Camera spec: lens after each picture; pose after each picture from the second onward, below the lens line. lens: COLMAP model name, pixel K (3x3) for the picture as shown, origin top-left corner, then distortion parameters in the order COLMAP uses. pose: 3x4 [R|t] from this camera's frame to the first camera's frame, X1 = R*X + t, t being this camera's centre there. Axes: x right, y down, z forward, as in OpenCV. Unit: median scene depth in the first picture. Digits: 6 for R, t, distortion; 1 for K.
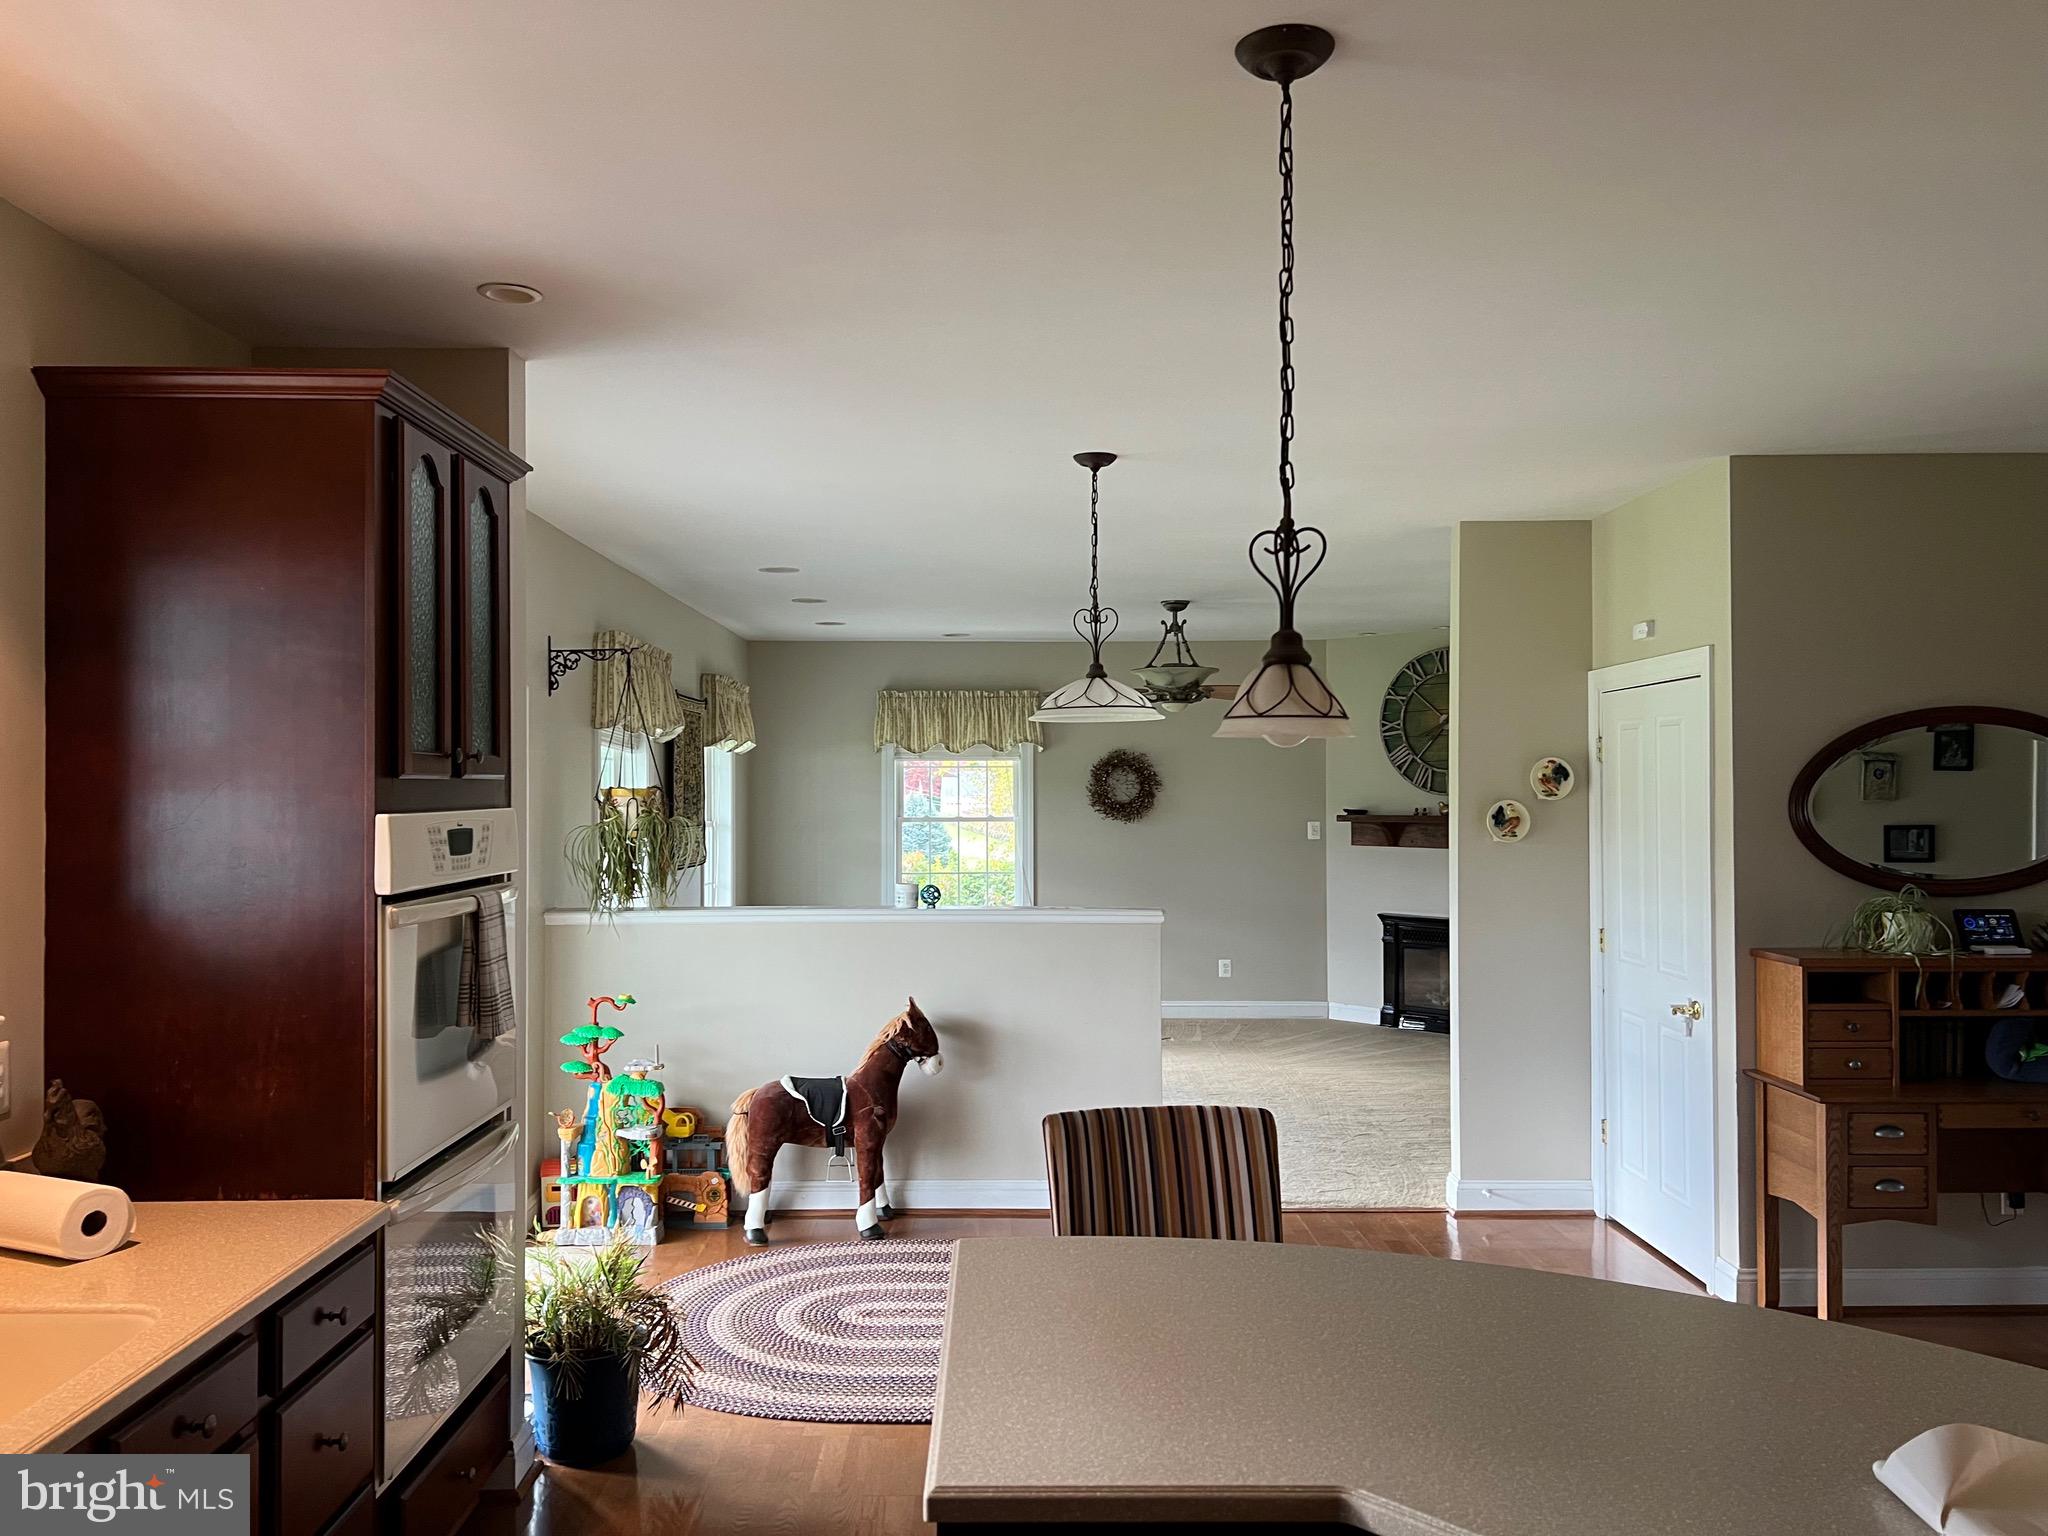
lens RADIAL K [[1506.1, 0, 1019.4], [0, 1506.1, 774.8], [0, 0, 1]] dist [0.112408, -0.173095]
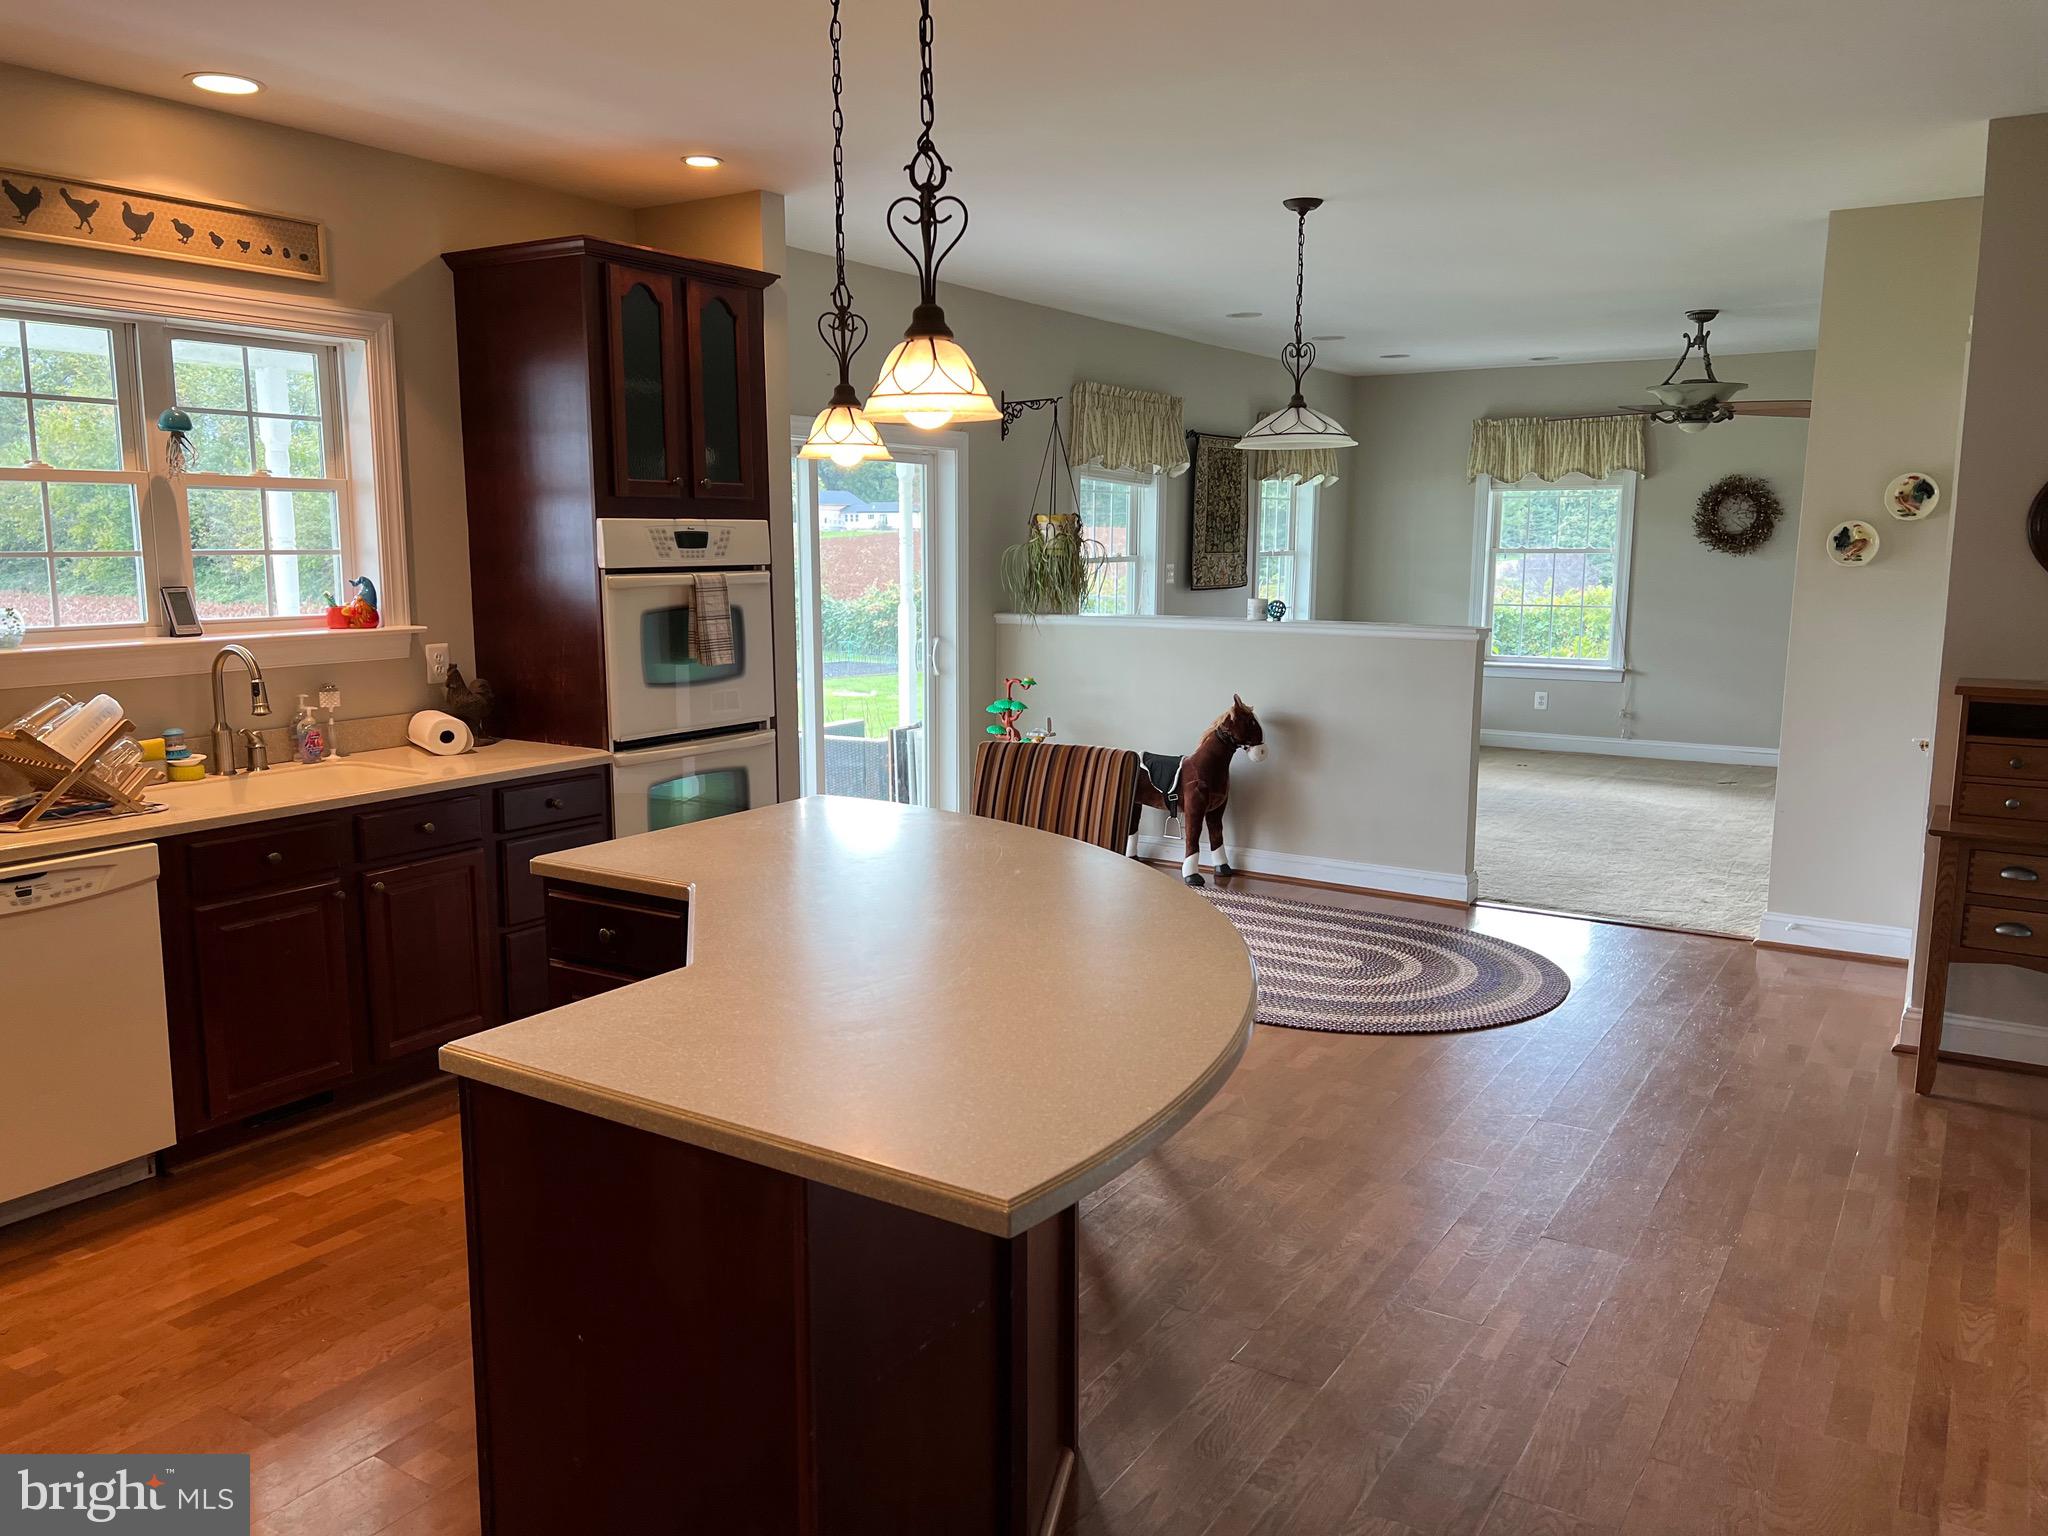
lens RADIAL K [[1520.4, 0, 1020.1], [0, 1520.4, 777.6], [0, 0, 1]] dist [0.054036, -0.071894]
pose [[0.834636, 0.089385, -0.543500, 0.291950], [0.003587, 0.985841, 0.167642, 0.008601], [0.550790, -0.141869, 0.822498, -0.048682]]
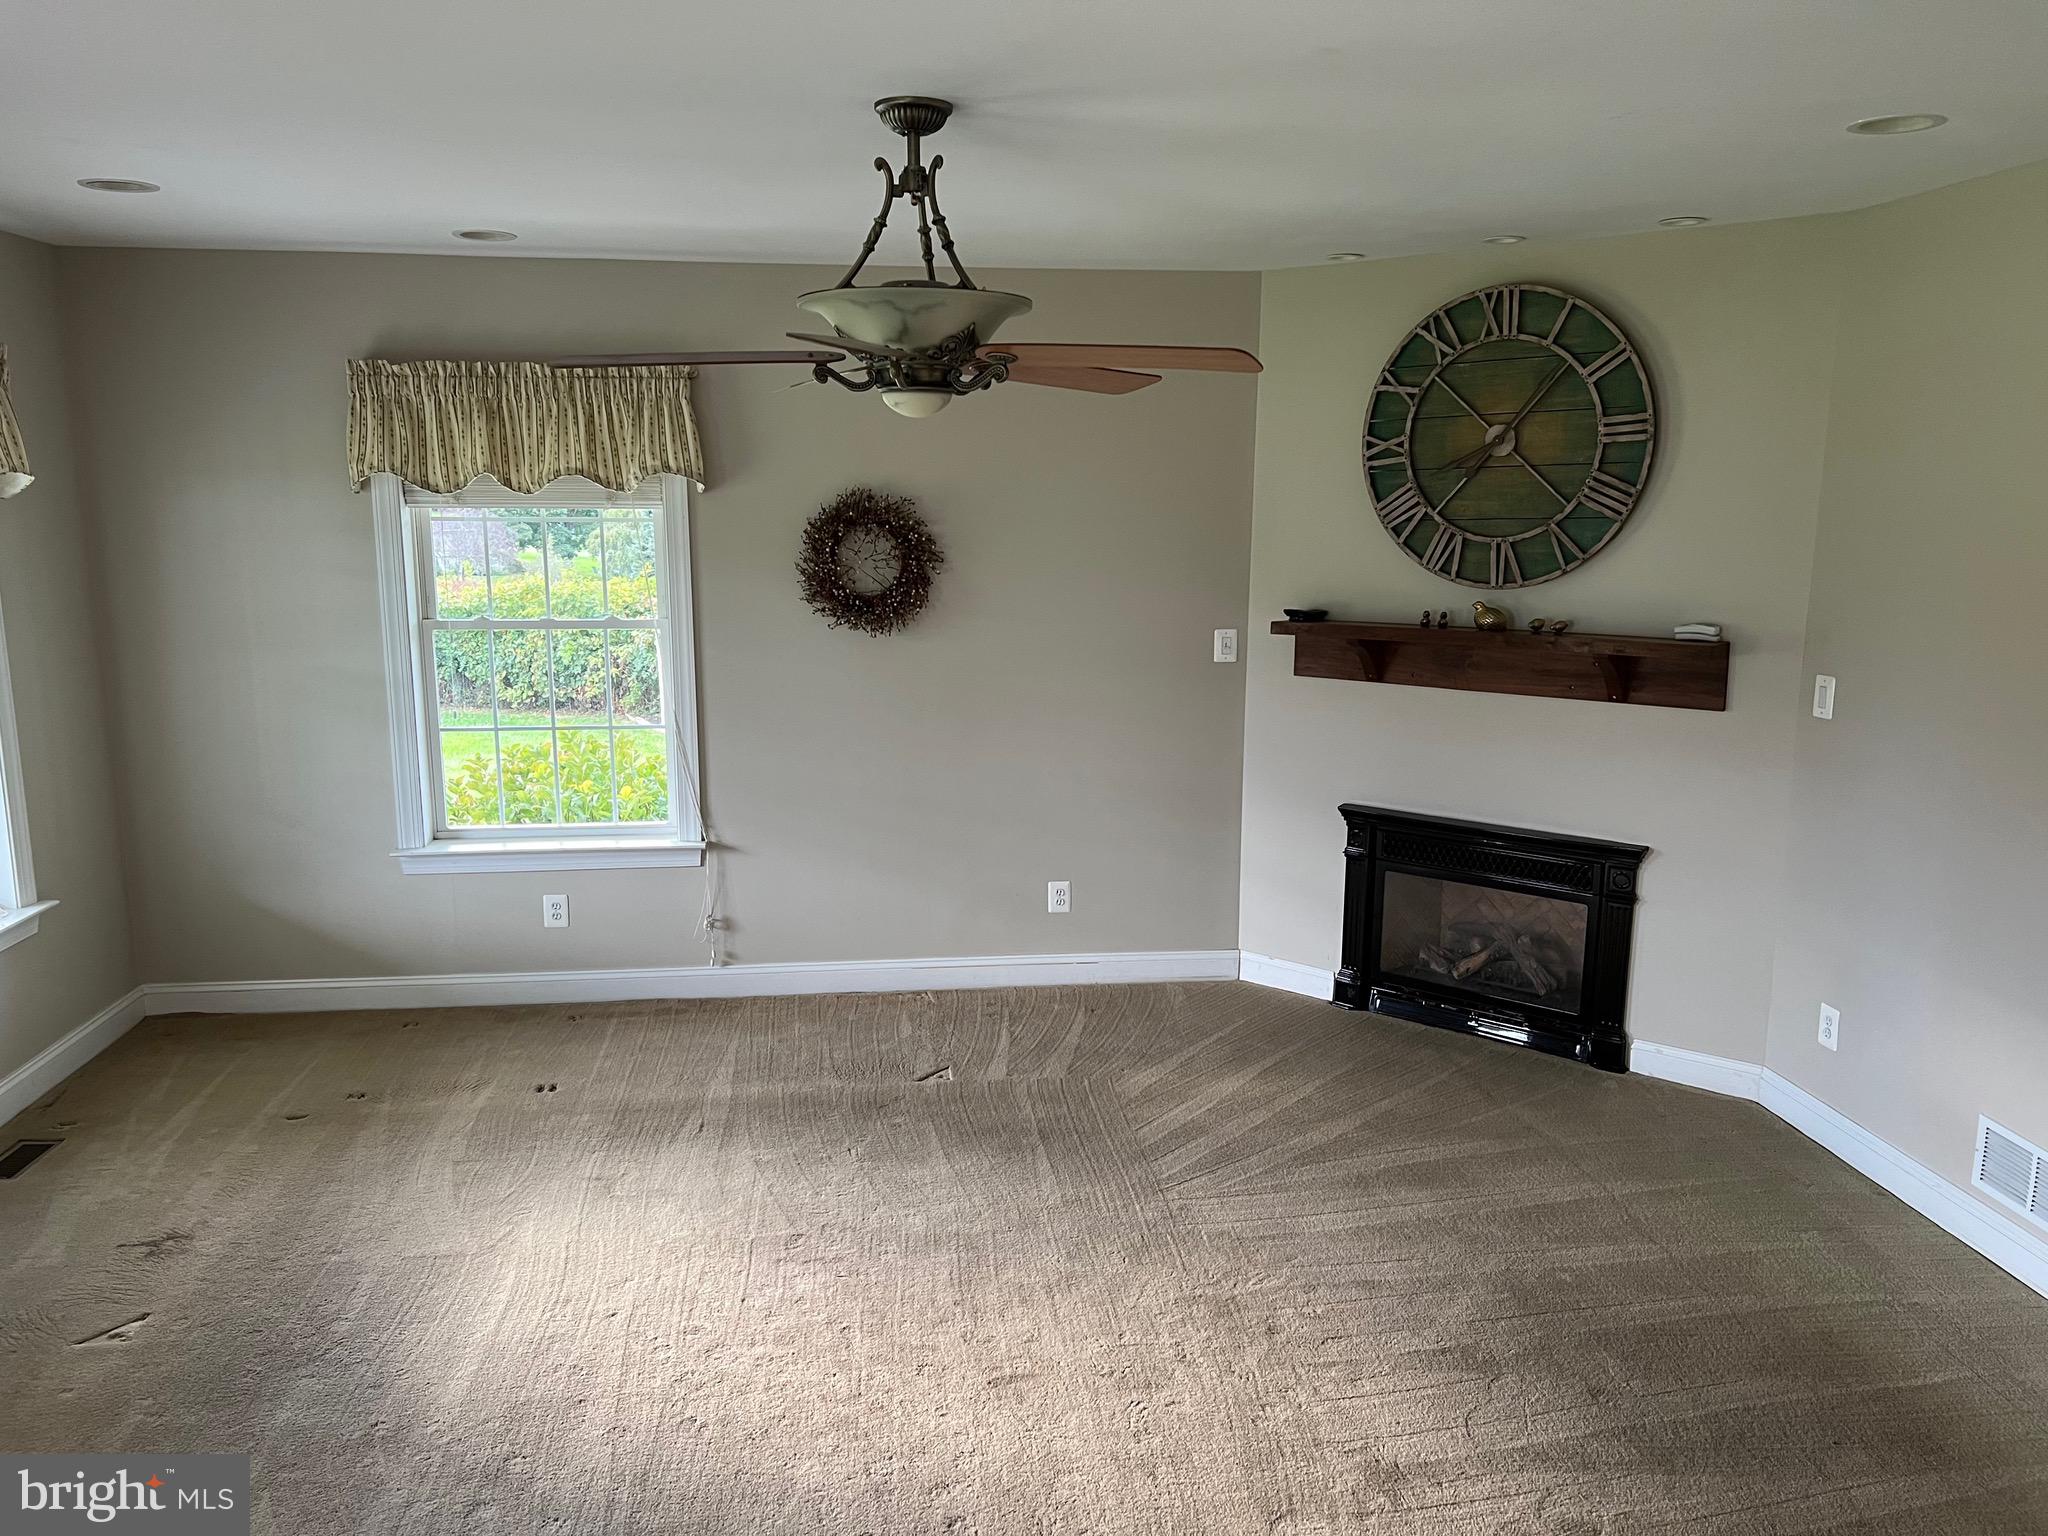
lens RADIAL K [[1505.1, 0, 1024.0], [0, 1505.1, 768.0], [0, 0, 1]] dist [0.073282, -0.165450]
pose [[0.995331, -0.012229, 0.095748, 0.092676], [-0.006264, 0.981668, 0.190495, -0.027827], [-0.096322, -0.190205, 0.977008, 0.612058]]
